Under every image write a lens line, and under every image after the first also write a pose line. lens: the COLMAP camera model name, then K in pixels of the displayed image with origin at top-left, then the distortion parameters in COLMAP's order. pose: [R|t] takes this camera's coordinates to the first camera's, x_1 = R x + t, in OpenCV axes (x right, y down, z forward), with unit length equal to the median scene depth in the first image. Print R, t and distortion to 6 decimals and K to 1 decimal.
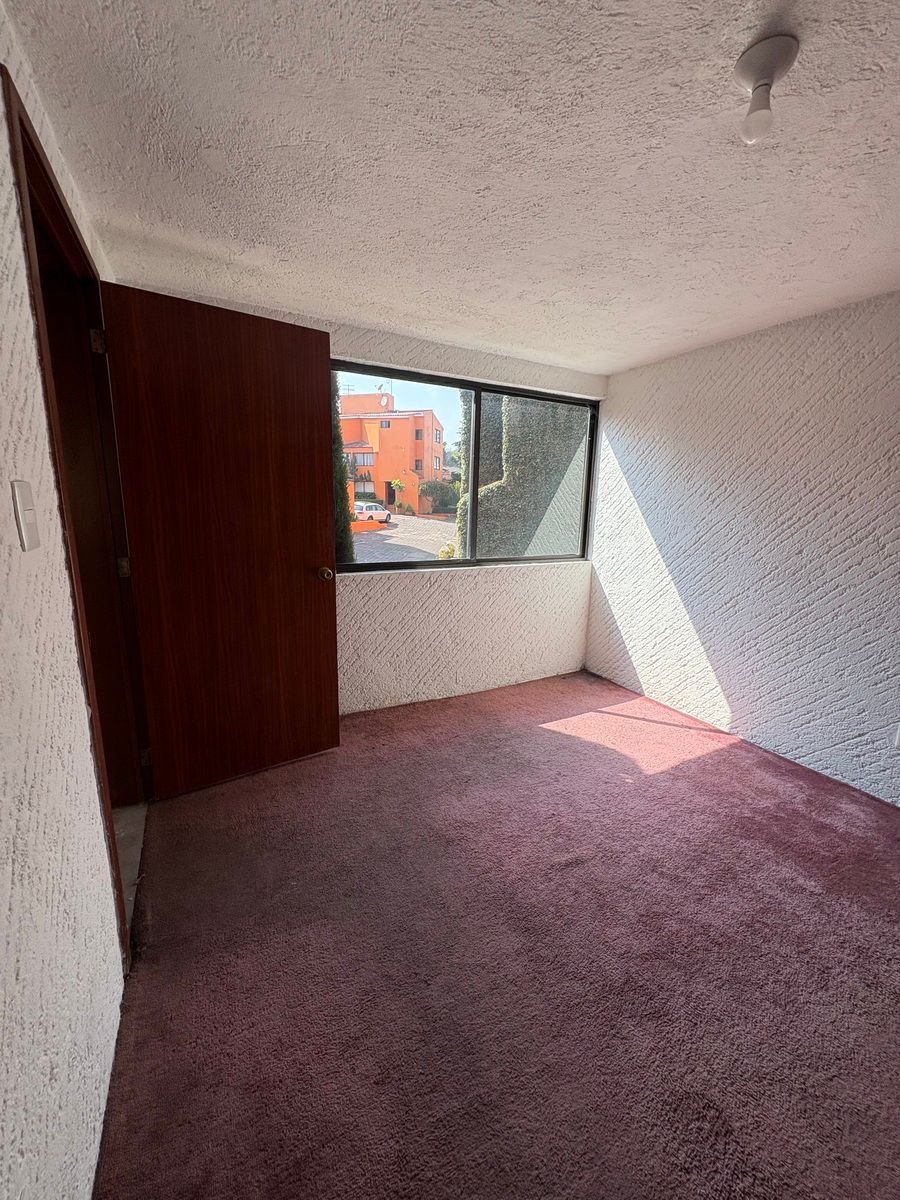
lens RADIAL K [[478.7, 0, 448.4], [0, 478.7, 599.4], [0, 0, 1]] dist [-0.002285, 0.000438]
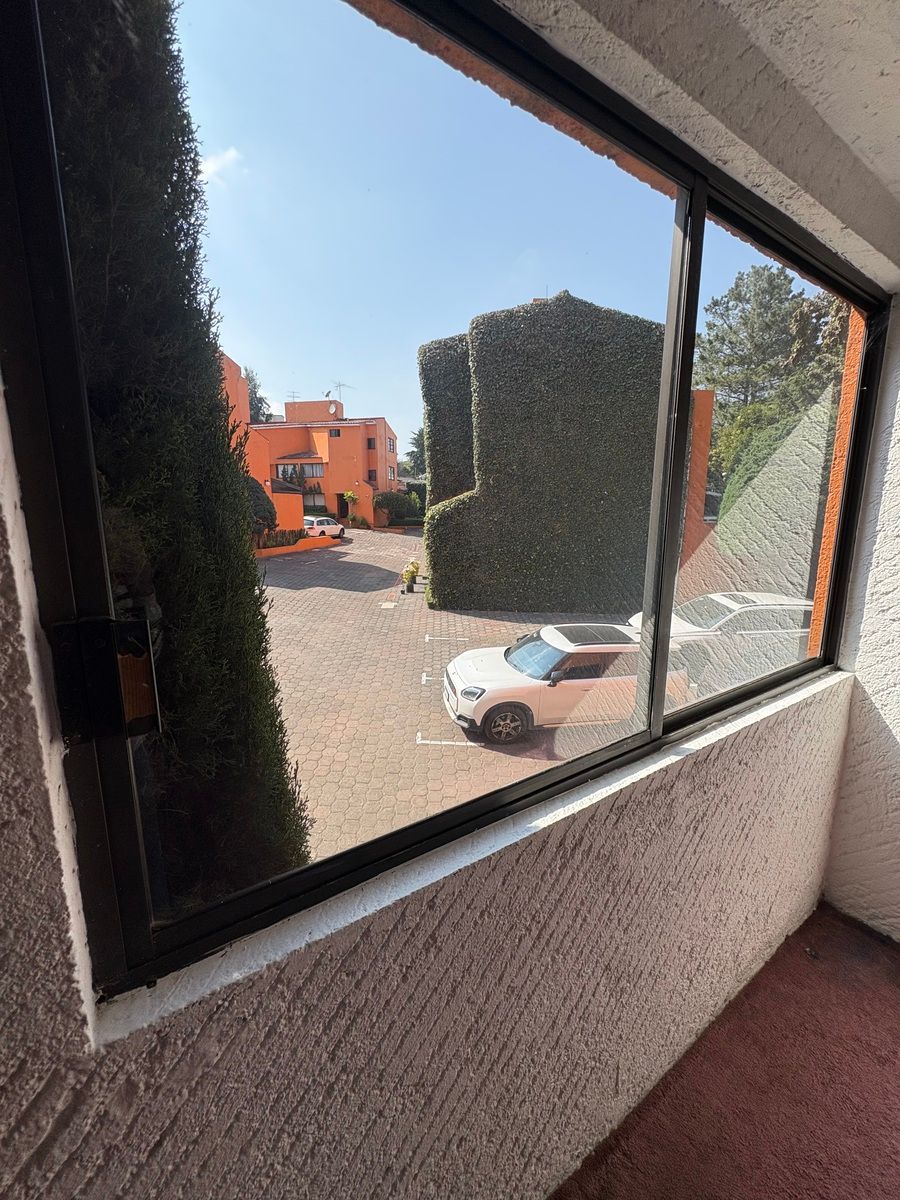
lens RADIAL K [[478.7, 0, 451.0], [0, 478.7, 599.6], [0, 0, 1]] dist [-0.002285, 0.000438]
pose [[0.994457, -0.037763, 0.098127, -0.024457], [0.039794, 0.999031, -0.018822, -0.032226], [-0.097321, 0.022623, 0.994996, 0.130328]]
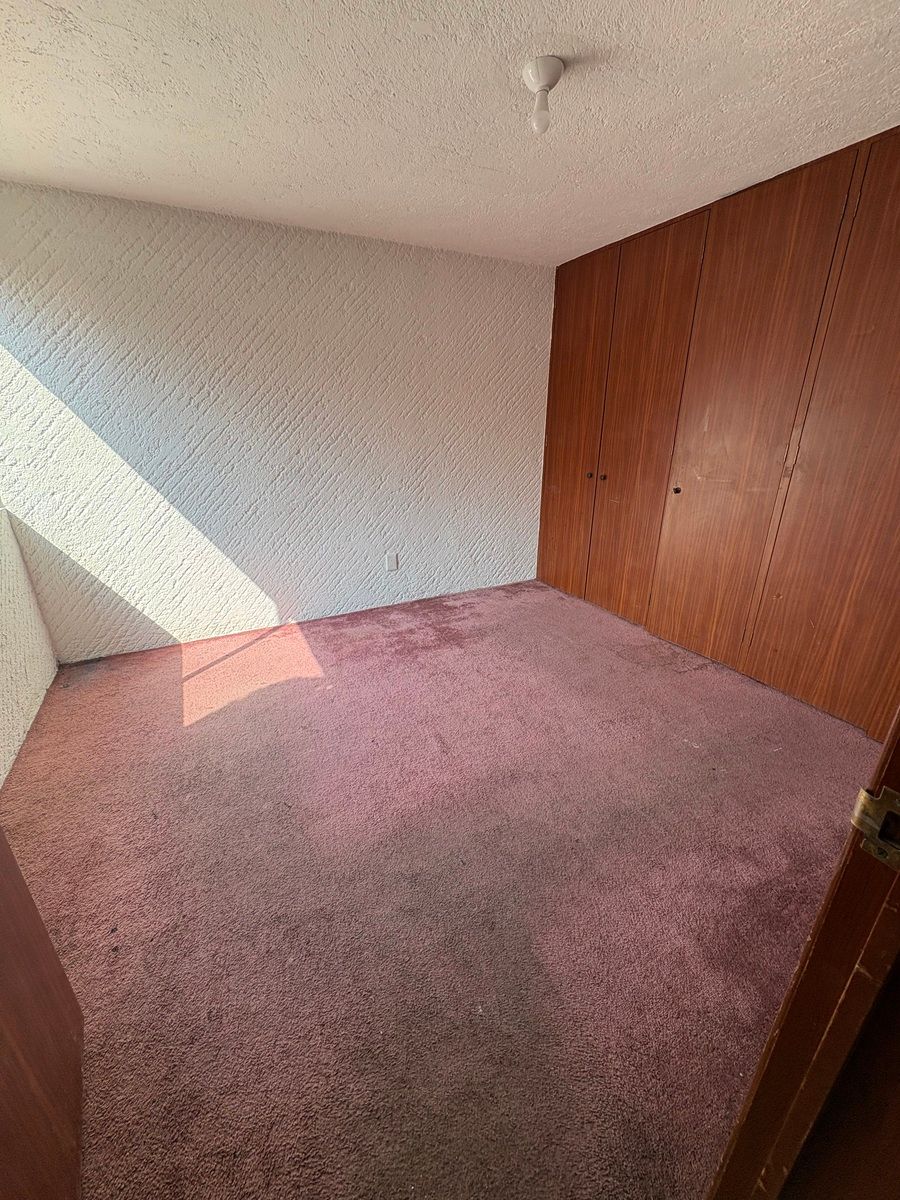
lens RADIAL K [[478.7, 0, 450.1], [0, 478.7, 600.2], [0, 0, 1]] dist [-0.002285, 0.000438]
pose [[0.006797, -0.377026, 0.926178, -0.071516], [0.199600, 0.908072, 0.368191, -0.018130], [-0.979854, 0.182363, 0.081426, 0.086405]]
